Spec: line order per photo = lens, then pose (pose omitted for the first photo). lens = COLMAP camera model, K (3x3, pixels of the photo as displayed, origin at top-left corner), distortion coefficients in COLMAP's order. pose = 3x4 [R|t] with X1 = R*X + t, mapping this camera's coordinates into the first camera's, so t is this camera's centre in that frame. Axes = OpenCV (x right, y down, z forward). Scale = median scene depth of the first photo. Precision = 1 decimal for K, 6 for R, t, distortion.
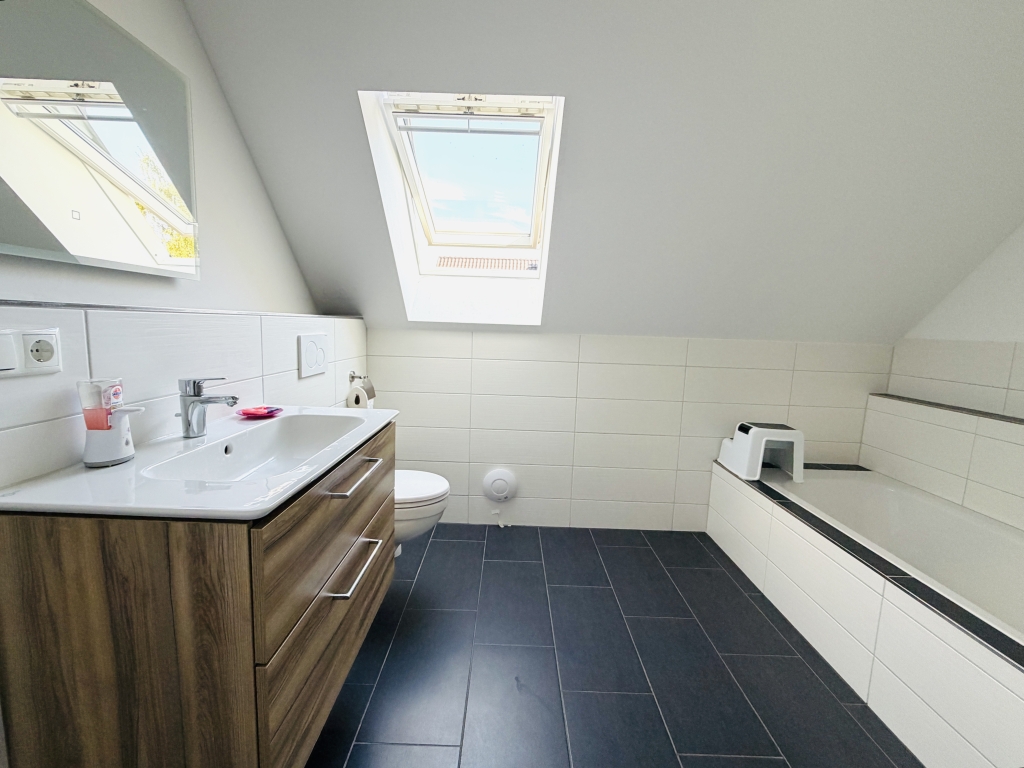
lens RADIAL K [[451.1, 0, 507.4], [0, 451.1, 384.2], [0, 0, 1]] dist [-0.002031, -0.000554]
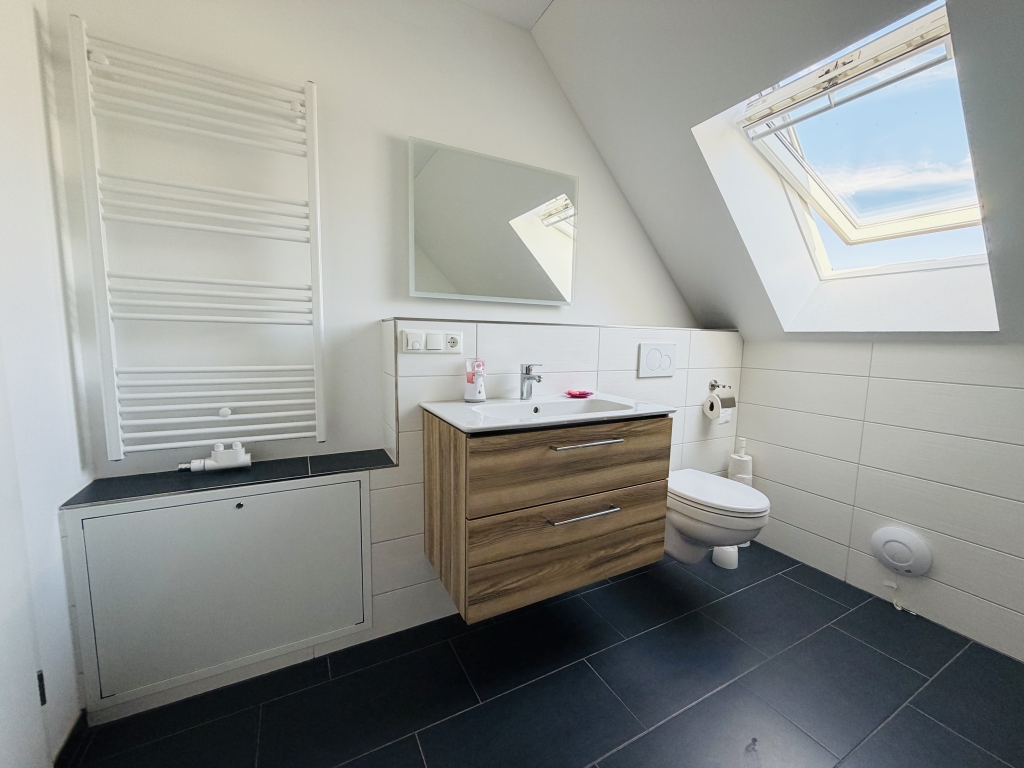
lens RADIAL K [[408.6, 0, 509.2], [0, 408.6, 384.4], [0, 0, 1]] dist [0.003123, -0.000626]
pose [[0.470398, 0.075342, -0.879232, 0.338634], [-0.118139, 0.992756, 0.021864, 0.020993], [0.874511, 0.093586, 0.475892, 0.132888]]
